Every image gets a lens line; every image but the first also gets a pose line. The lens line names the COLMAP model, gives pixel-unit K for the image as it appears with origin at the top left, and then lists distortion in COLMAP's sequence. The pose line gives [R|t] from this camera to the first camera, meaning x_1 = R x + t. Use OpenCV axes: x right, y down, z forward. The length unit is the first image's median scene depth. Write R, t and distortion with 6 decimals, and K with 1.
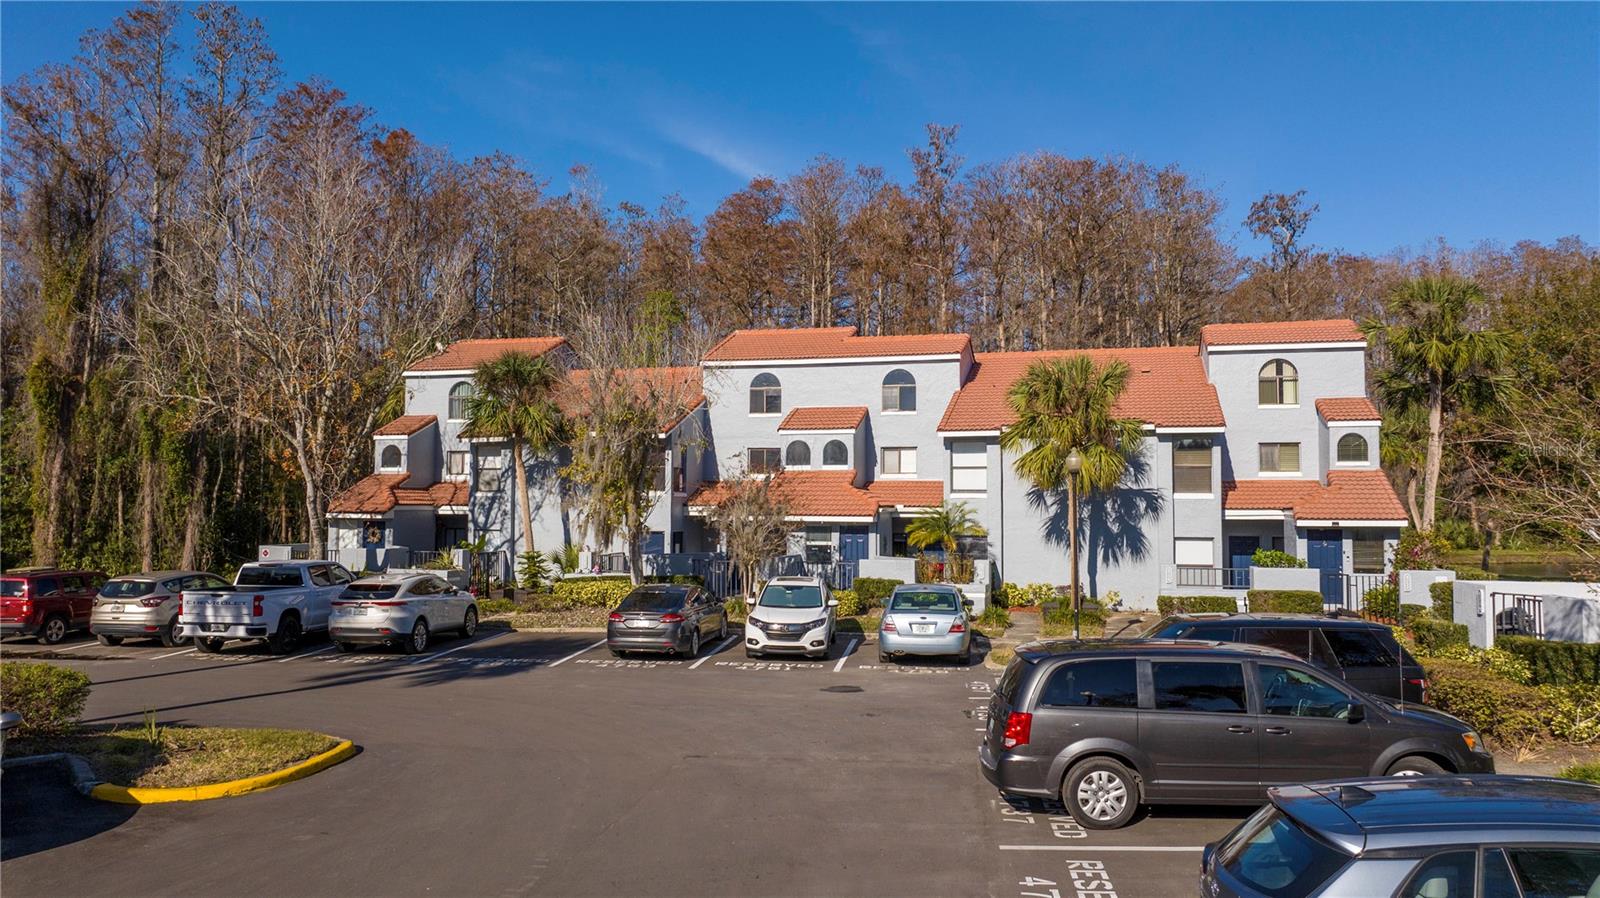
lens RADIAL K [[1122.9, 0, 802.2], [0, 1122.9, 472.6], [0, 0, 1]] dist [-0.002785, -0.000032]
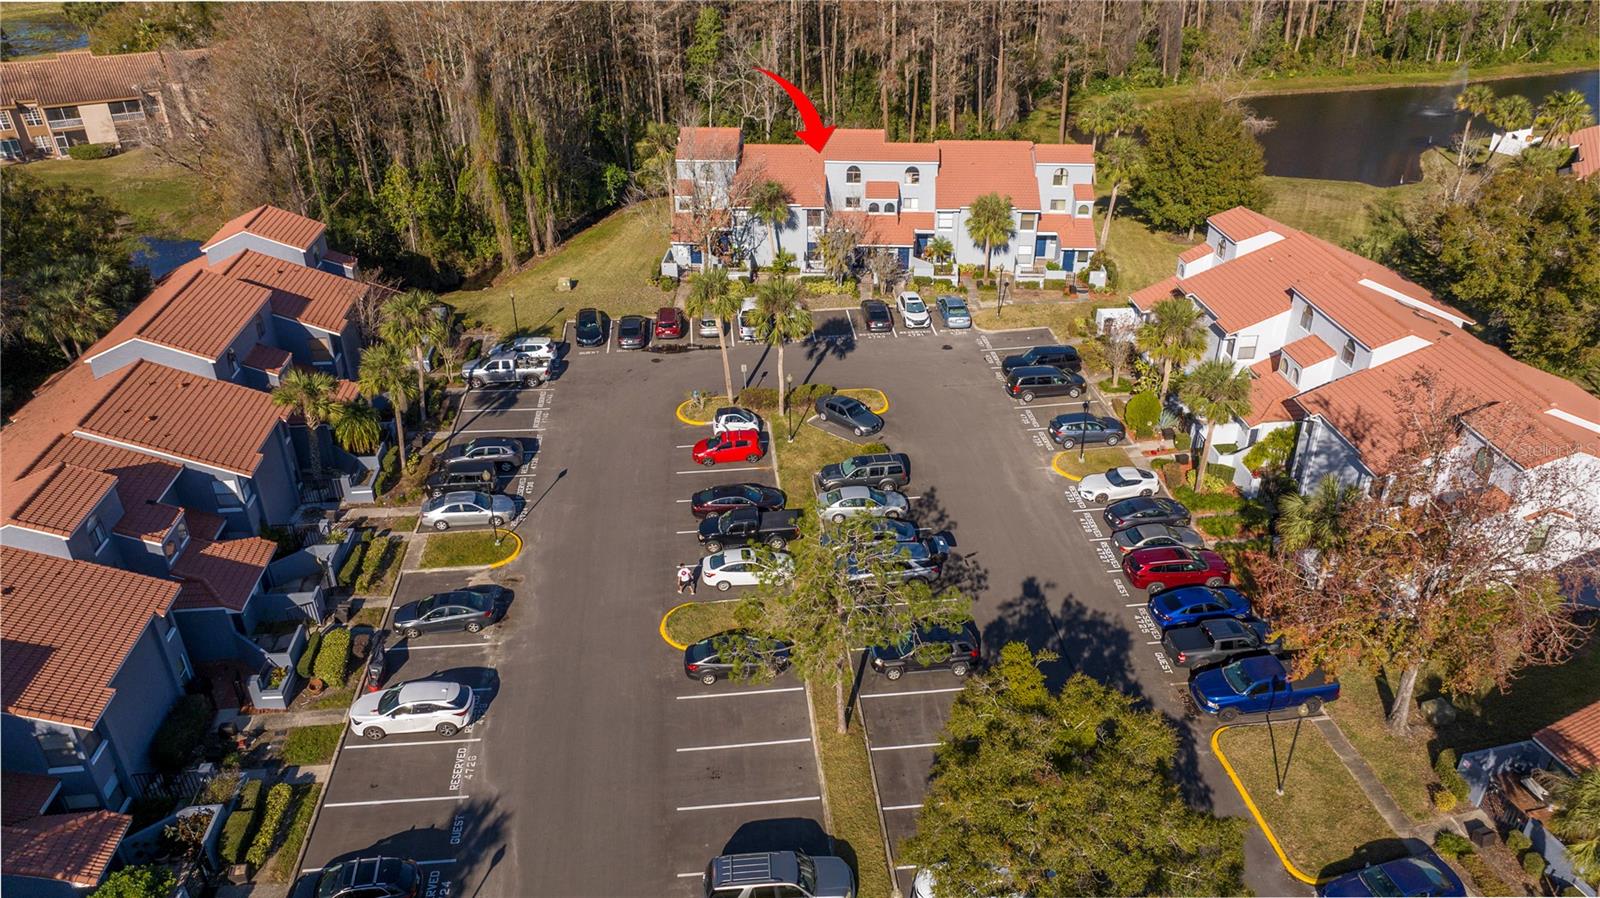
lens RADIAL K [[1117.3, 0, 807.4], [0, 1117.3, 444.2], [0, 0, 1]] dist [-0.025115, 0.001966]
pose [[0.975132, -0.111400, 0.191594, -0.719181], [-0.005319, 0.852479, 0.522735, -0.912869], [-0.221562, -0.510755, 0.830686, -1.342584]]
